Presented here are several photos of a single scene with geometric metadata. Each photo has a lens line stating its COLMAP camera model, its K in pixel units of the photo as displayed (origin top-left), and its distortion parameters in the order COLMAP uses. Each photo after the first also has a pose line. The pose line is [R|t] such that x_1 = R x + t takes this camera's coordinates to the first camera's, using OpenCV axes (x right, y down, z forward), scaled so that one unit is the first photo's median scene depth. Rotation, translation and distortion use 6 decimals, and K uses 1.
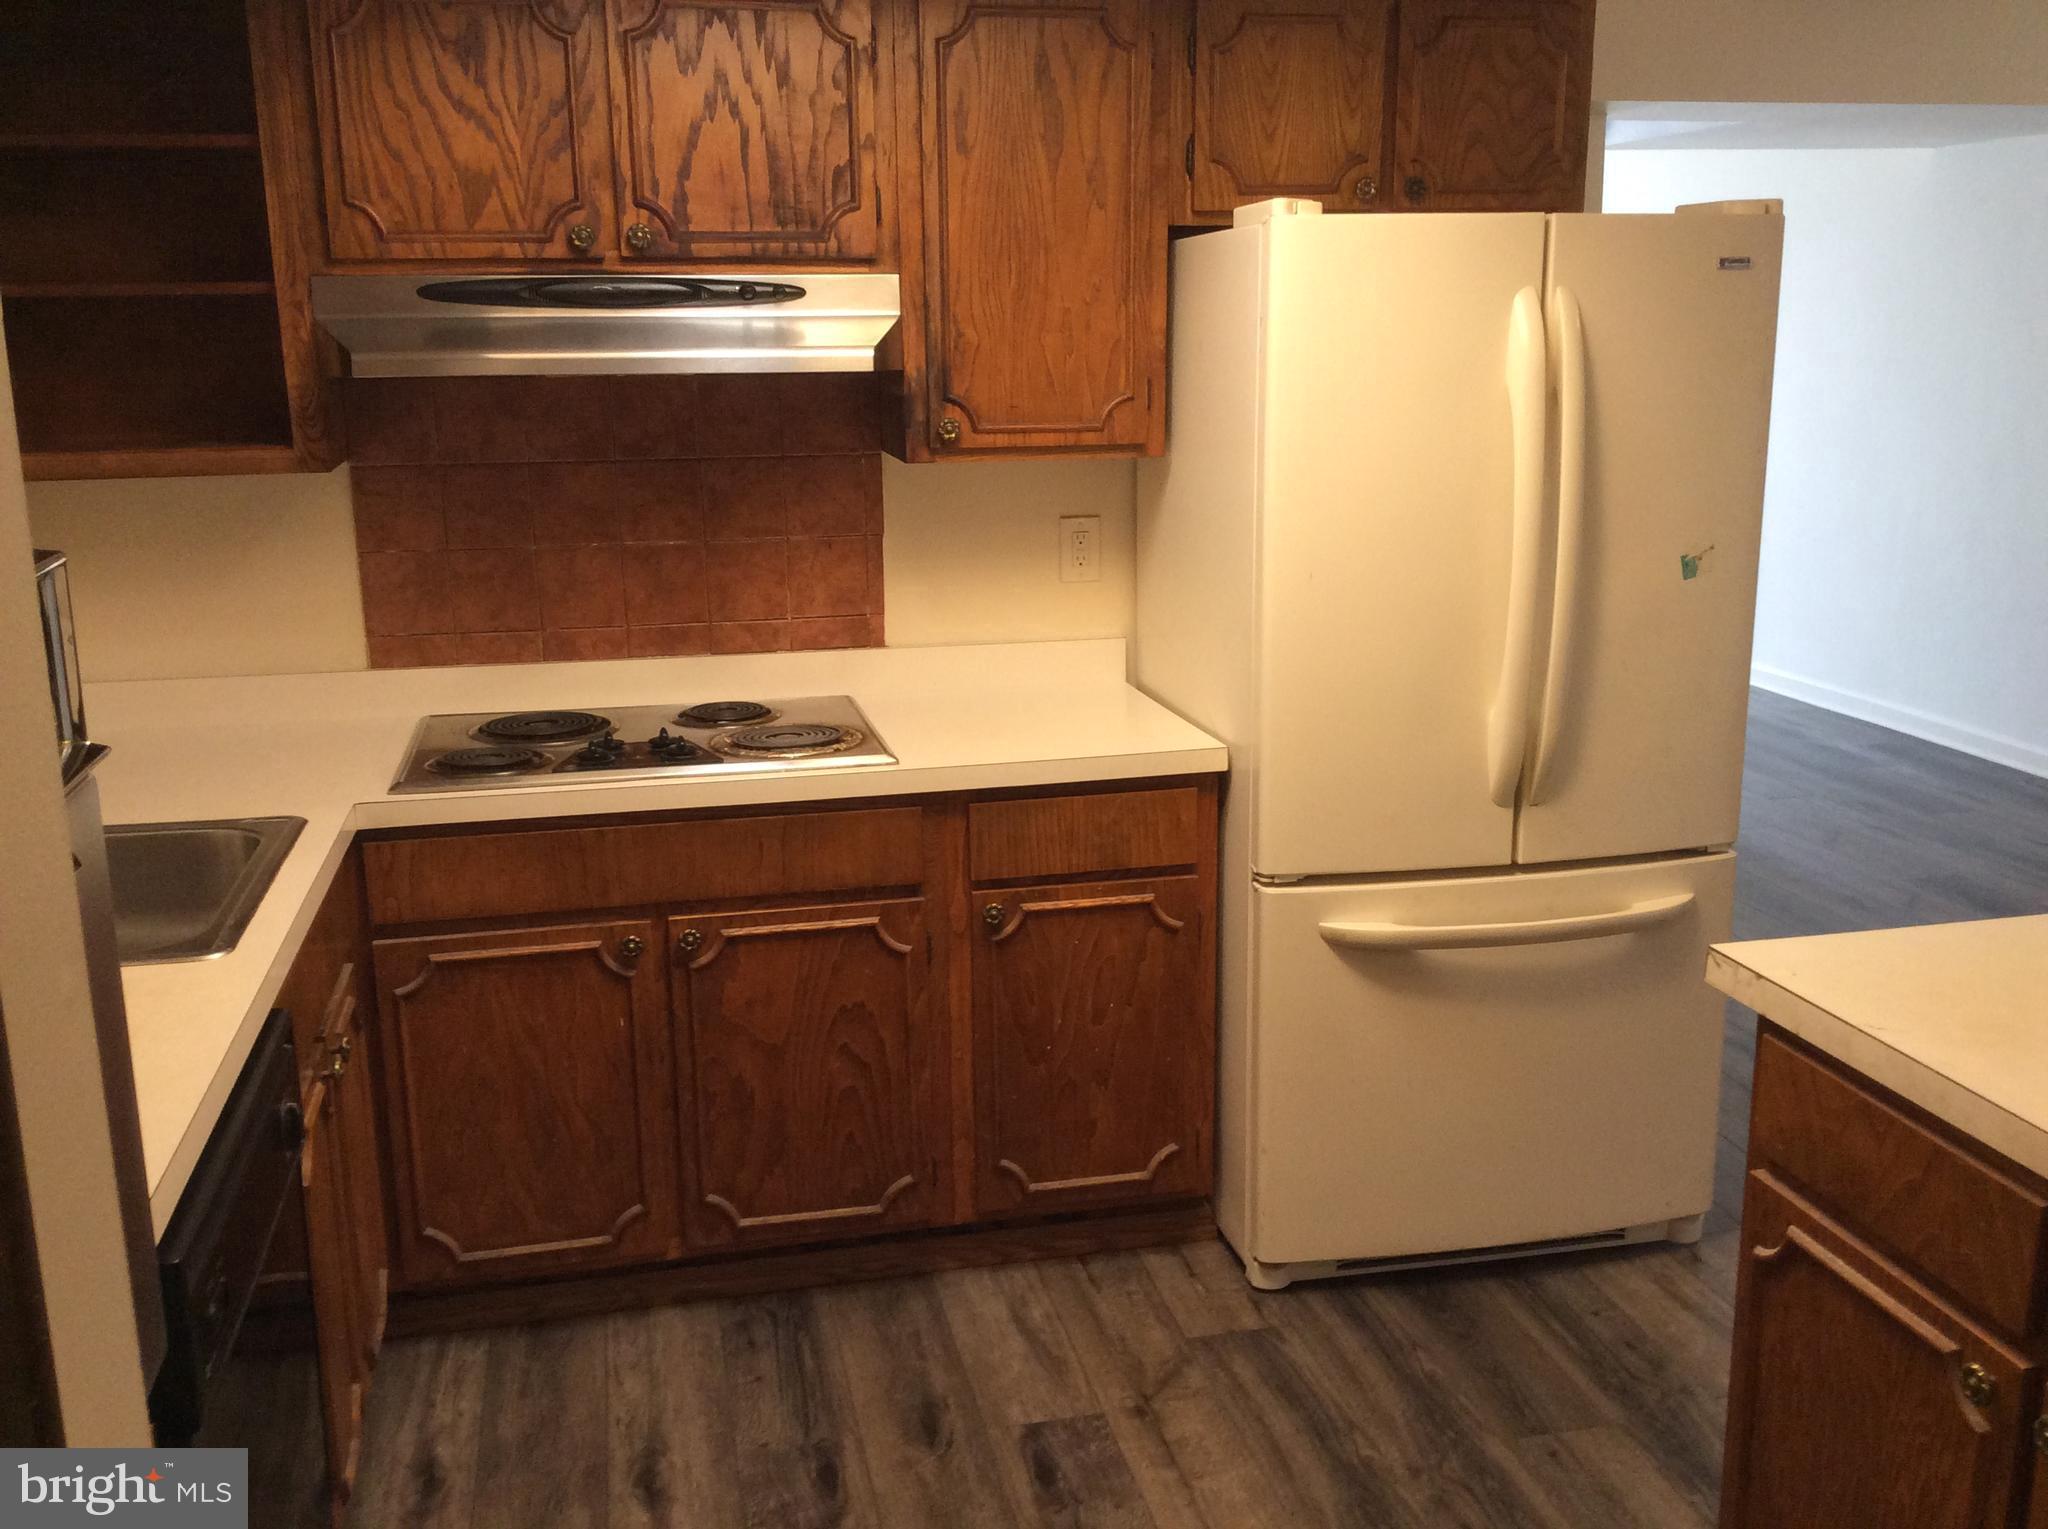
lens RADIAL K [[1884.9, 0, 1024.2], [0, 1884.9, 774.6], [0, 0, 1]] dist [0.034007, 0.000000]
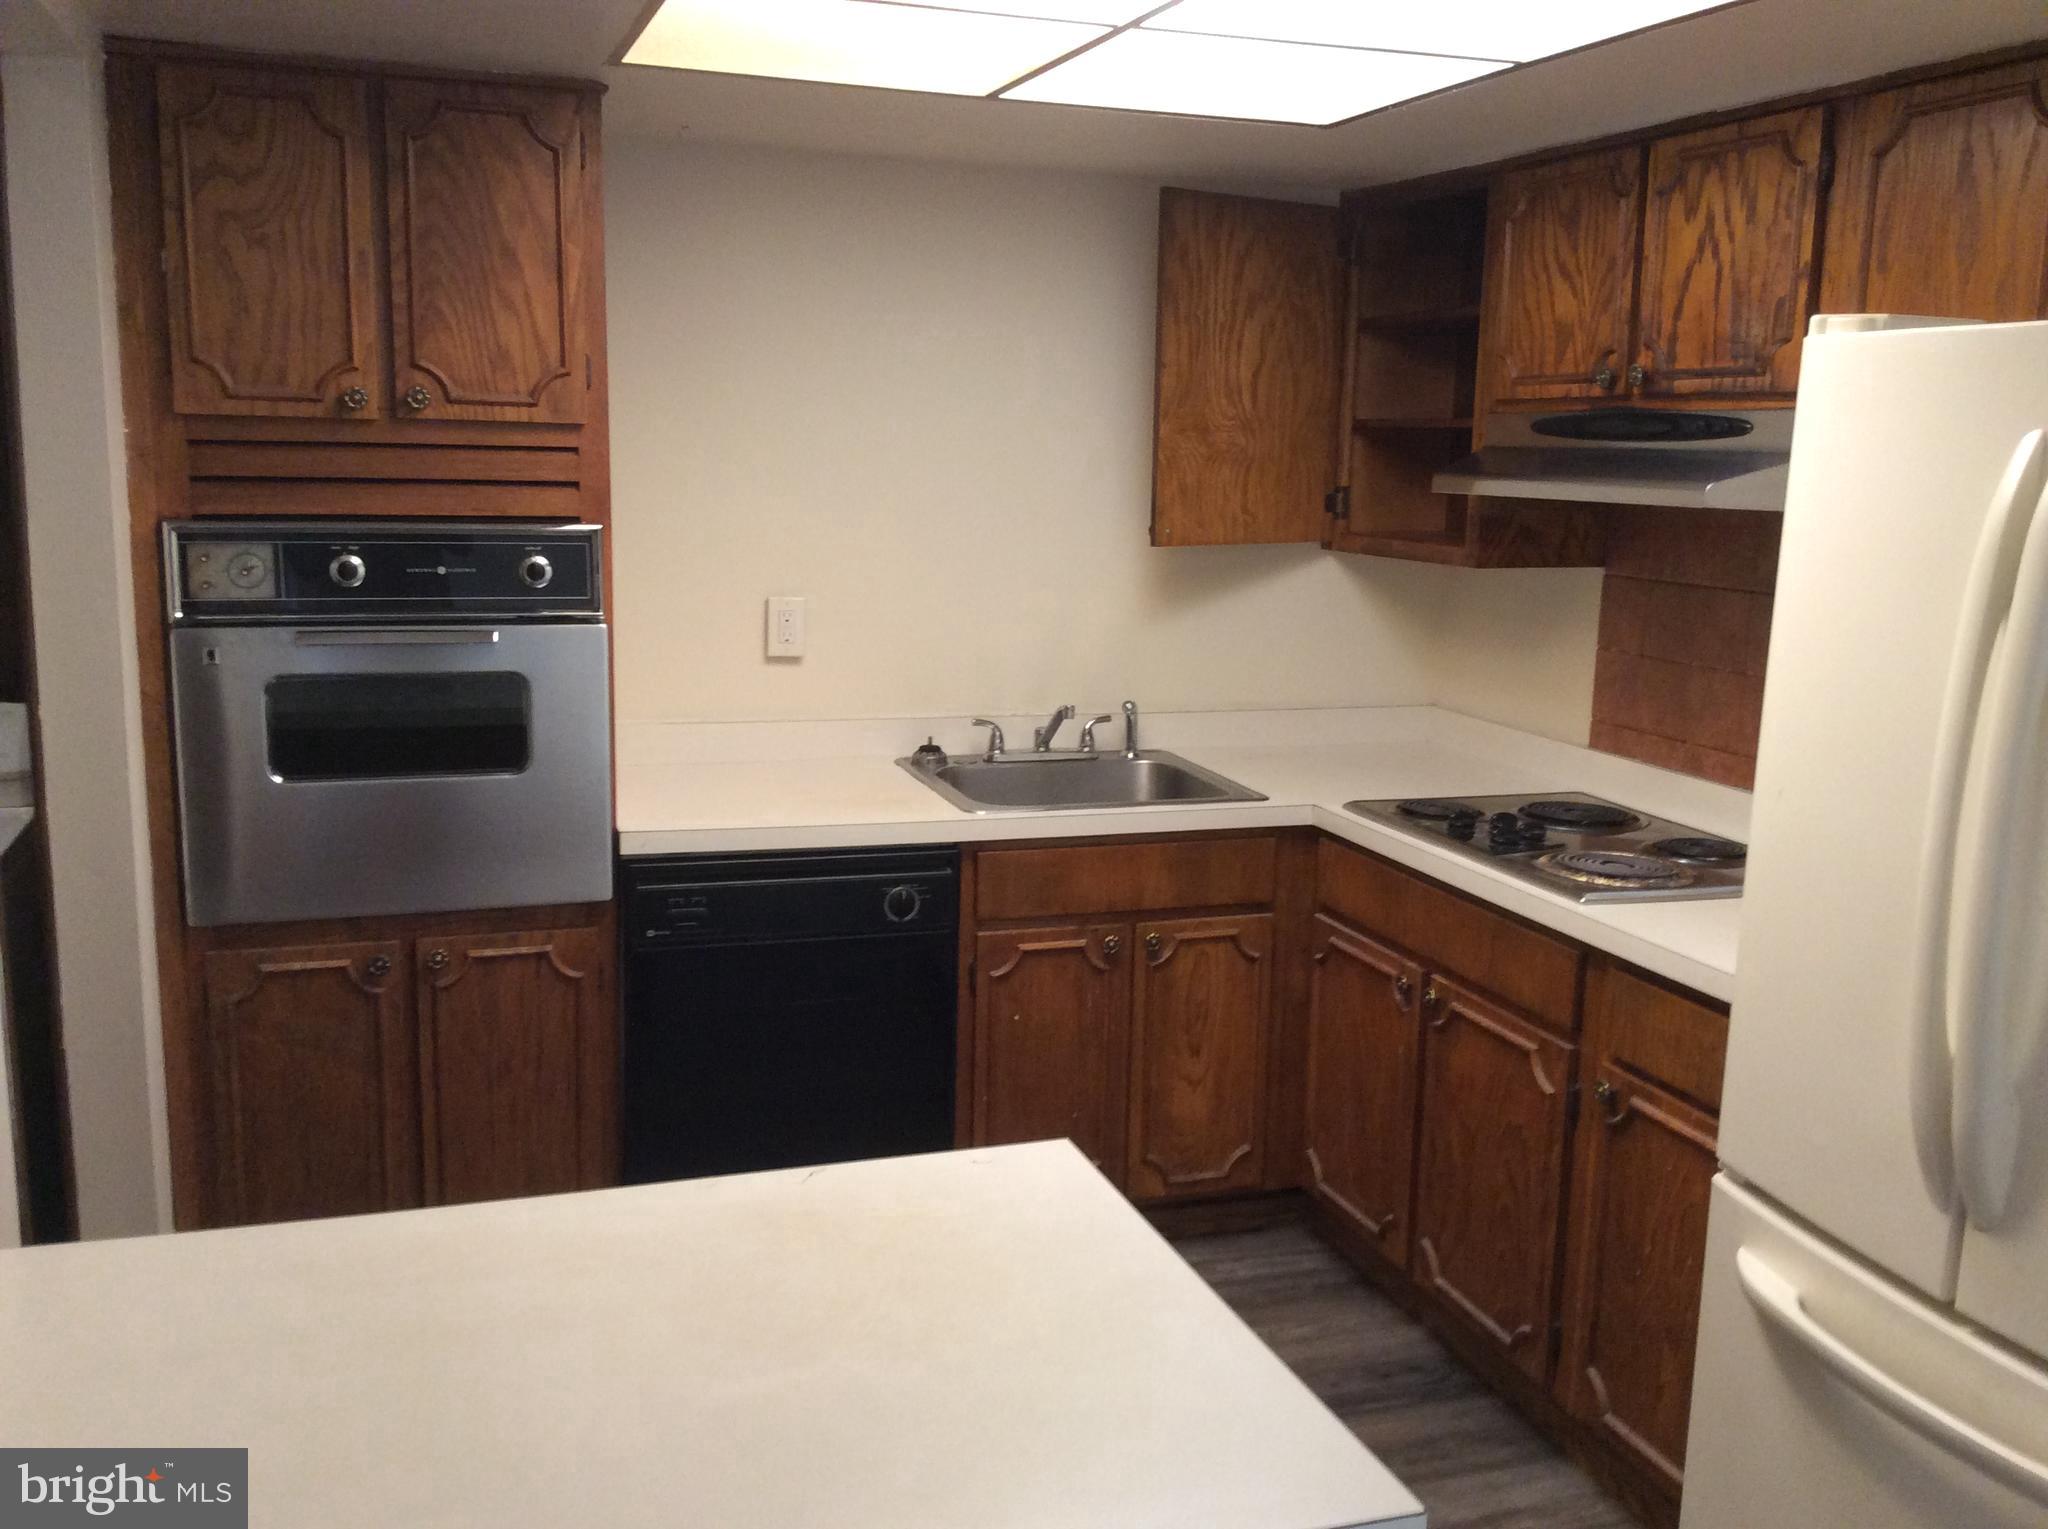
lens RADIAL K [[1884.9, 0, 1022.2], [0, 1884.9, 754.3], [0, 0, 1]] dist [0.034007, 0.000000]
pose [[0.103286, 0.182405, -0.977783, 0.842615], [-0.256819, 0.954598, 0.150952, -0.152418], [0.960925, 0.235523, 0.145441, 0.560885]]
